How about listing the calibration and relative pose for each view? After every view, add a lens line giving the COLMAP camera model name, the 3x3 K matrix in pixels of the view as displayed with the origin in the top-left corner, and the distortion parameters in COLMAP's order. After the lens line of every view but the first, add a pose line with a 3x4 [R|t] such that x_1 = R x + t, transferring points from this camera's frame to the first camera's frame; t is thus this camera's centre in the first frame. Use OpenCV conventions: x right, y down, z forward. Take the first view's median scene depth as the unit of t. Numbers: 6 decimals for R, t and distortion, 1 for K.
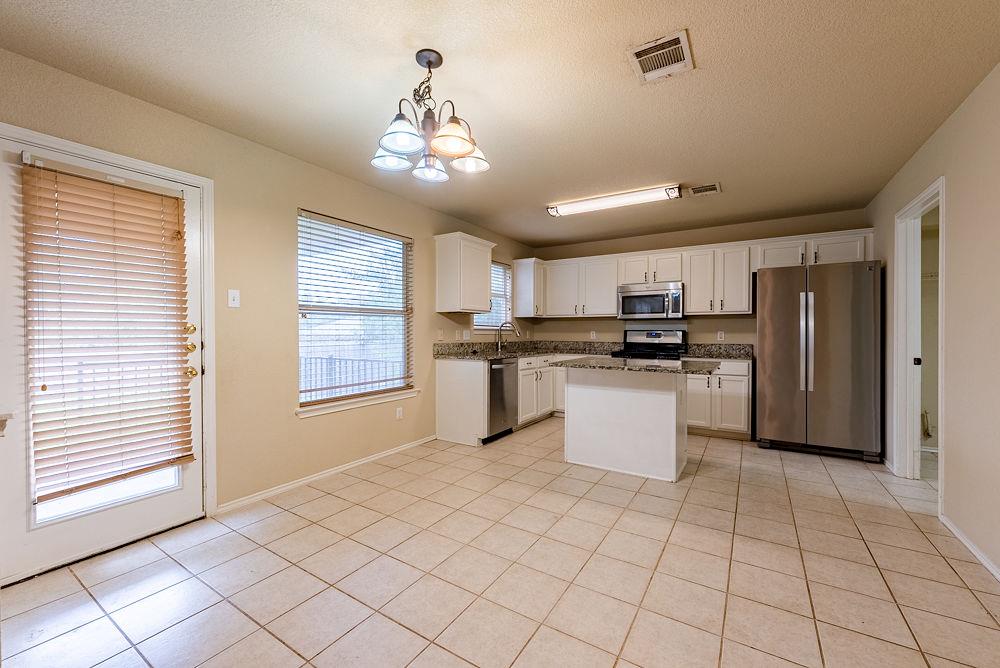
lens RADIAL K [[400.1, 0, 502.8], [0, 400.1, 332.3], [0, 0, 1]] dist [-0.000498, 0.000081]
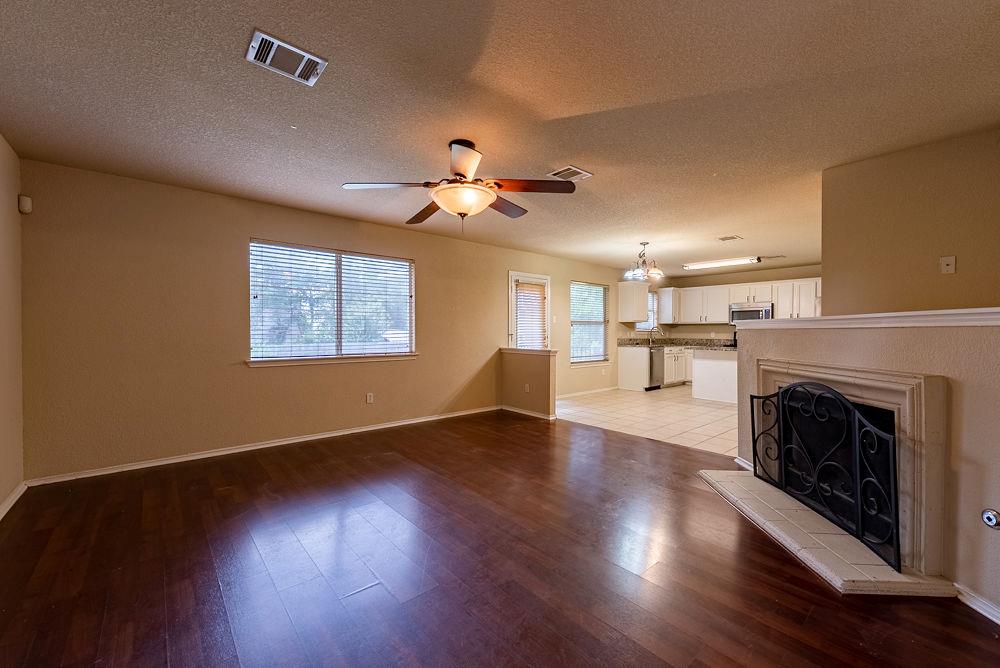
lens RADIAL K [[400.1, 0, 500.3], [0, 400.1, 335.5], [0, 0, 1]] dist [-0.000498, 0.000081]
pose [[0.955910, 0.005156, -0.293613, -0.133198], [-0.003537, 0.999975, 0.006047, 0.003425], [0.293637, -0.004742, 0.955905, -0.897325]]
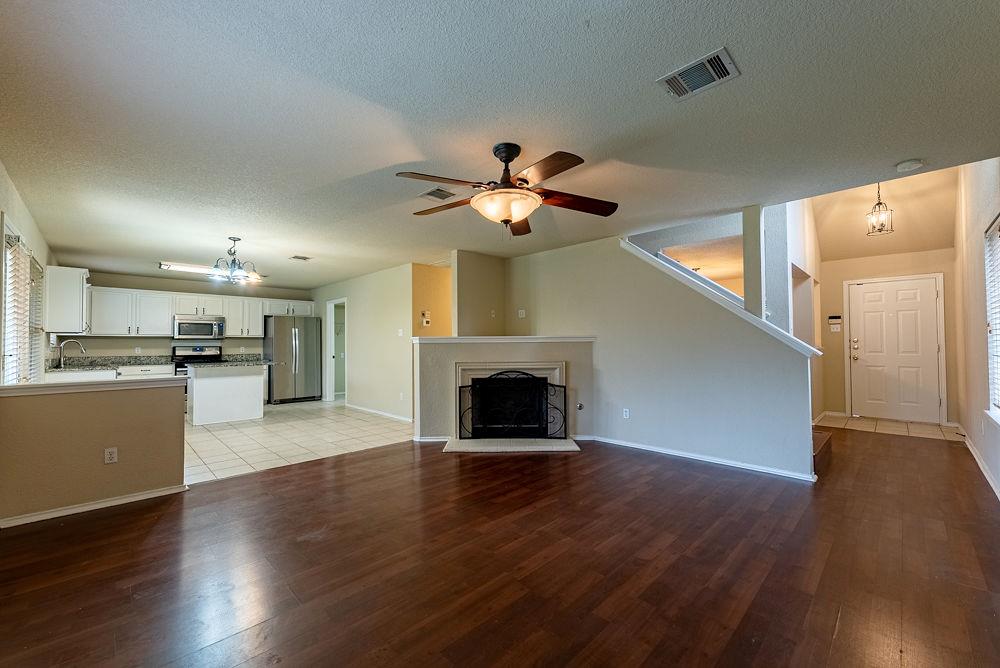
lens RADIAL K [[400.1, 0, 498.7], [0, 400.1, 336.6], [0, 0, 1]] dist [-0.000498, 0.000081]
pose [[0.233958, 0.016838, 0.972101, -0.885464], [0.011012, 0.999740, -0.019967, 0.000556], [-0.972184, 0.015376, 0.233711, -0.475956]]
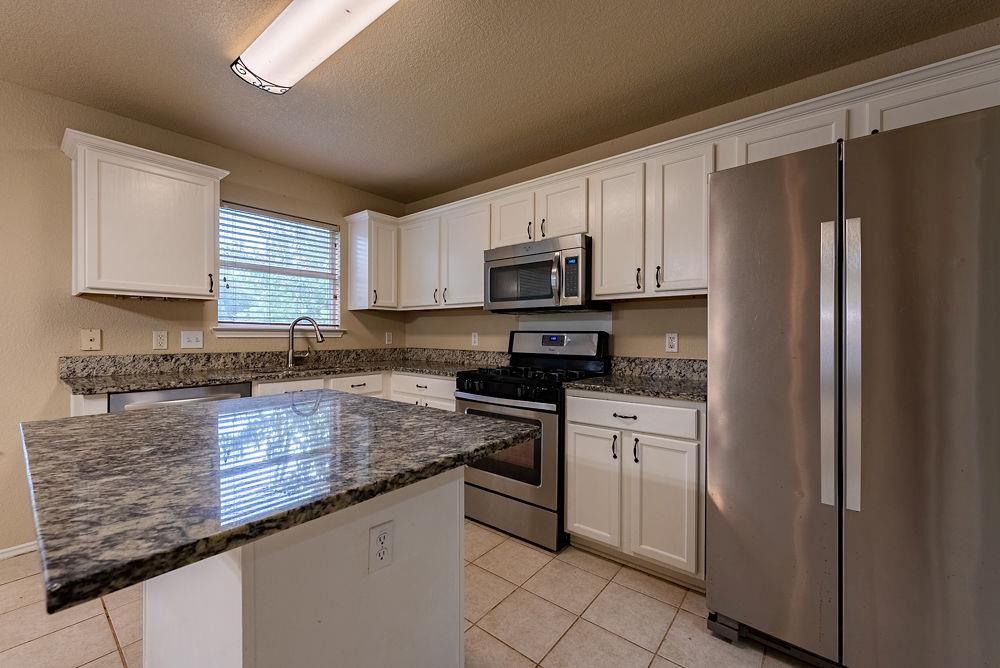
lens RADIAL K [[400.1, 0, 505.8], [0, 400.1, 332.6], [0, 0, 1]] dist [-0.000498, 0.000081]
pose [[0.996073, 0.001103, -0.088534, 0.394449], [-0.001141, 0.999999, -0.000371, -0.003300], [0.088533, 0.000471, 0.996073, 0.494869]]
